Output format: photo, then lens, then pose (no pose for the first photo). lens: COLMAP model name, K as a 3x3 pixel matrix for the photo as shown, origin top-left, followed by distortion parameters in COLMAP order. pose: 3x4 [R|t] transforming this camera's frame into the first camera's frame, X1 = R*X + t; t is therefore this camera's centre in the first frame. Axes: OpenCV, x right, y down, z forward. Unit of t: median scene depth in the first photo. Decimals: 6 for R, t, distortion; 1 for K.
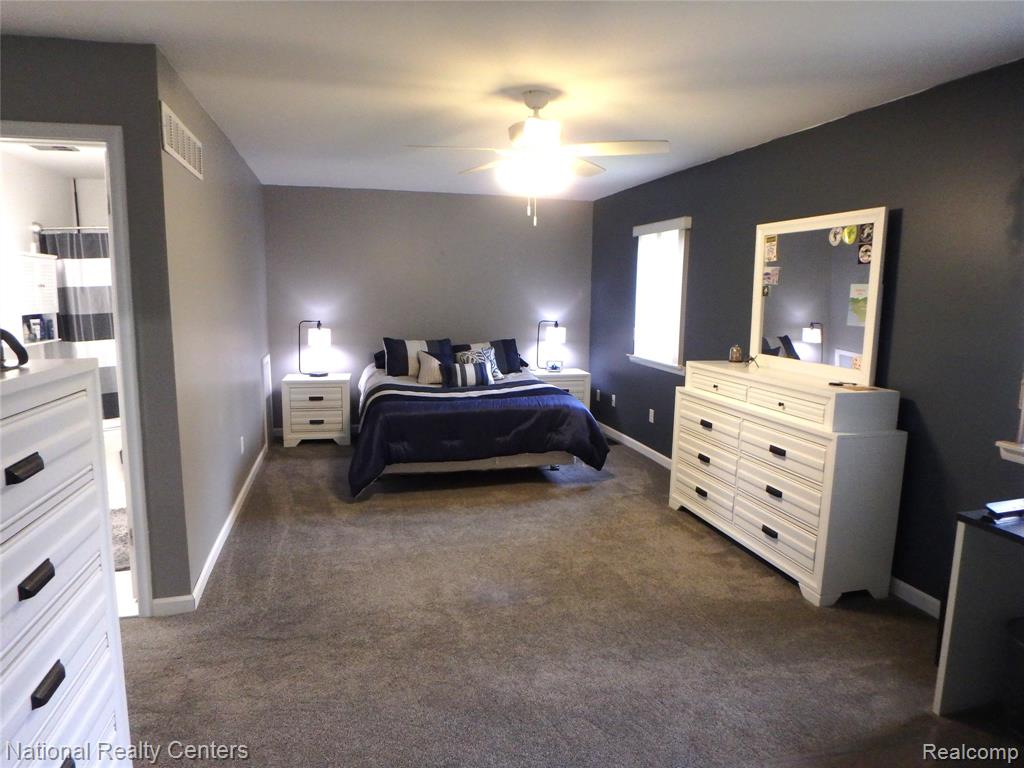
lens RADIAL K [[622.1, 0, 512.0], [0, 622.1, 384.0], [0, 0, 1]] dist [-0.031687, -0.001125]
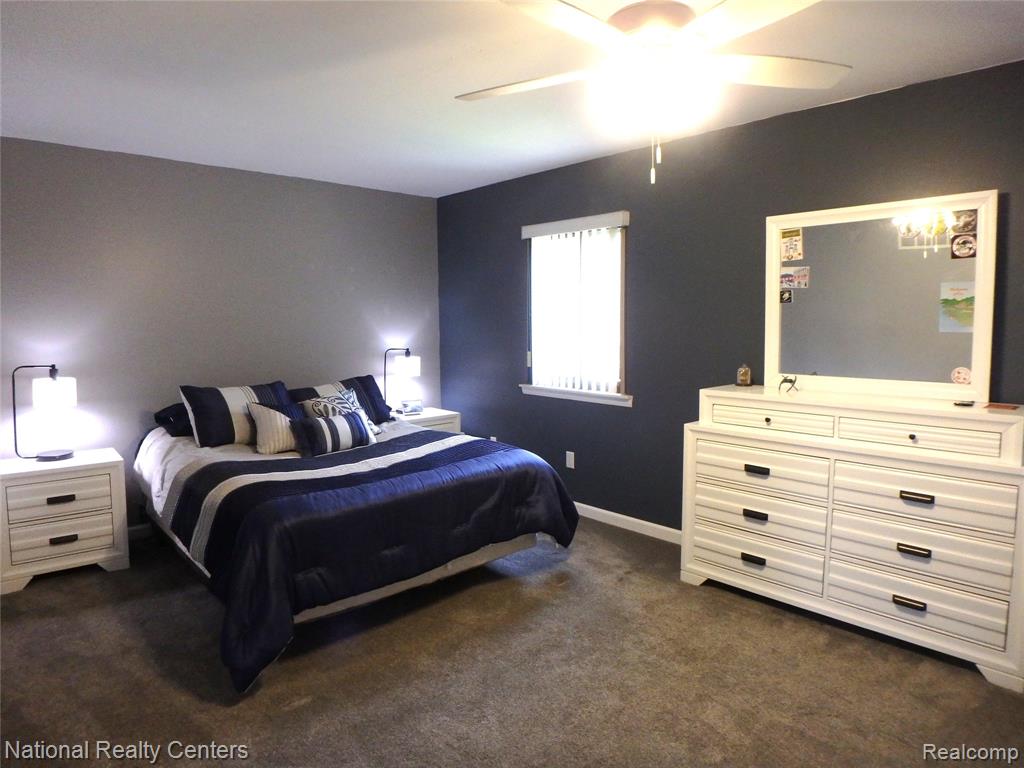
lens RADIAL K [[628.2, 0, 509.6], [0, 628.2, 374.4], [0, 0, 1]] dist [-0.041074, -0.000501]
pose [[0.887676, -0.061319, 0.456368, -0.270059], [0.088697, 0.995303, -0.038791, -0.044692], [-0.451846, 0.074912, 0.888945, 0.405680]]
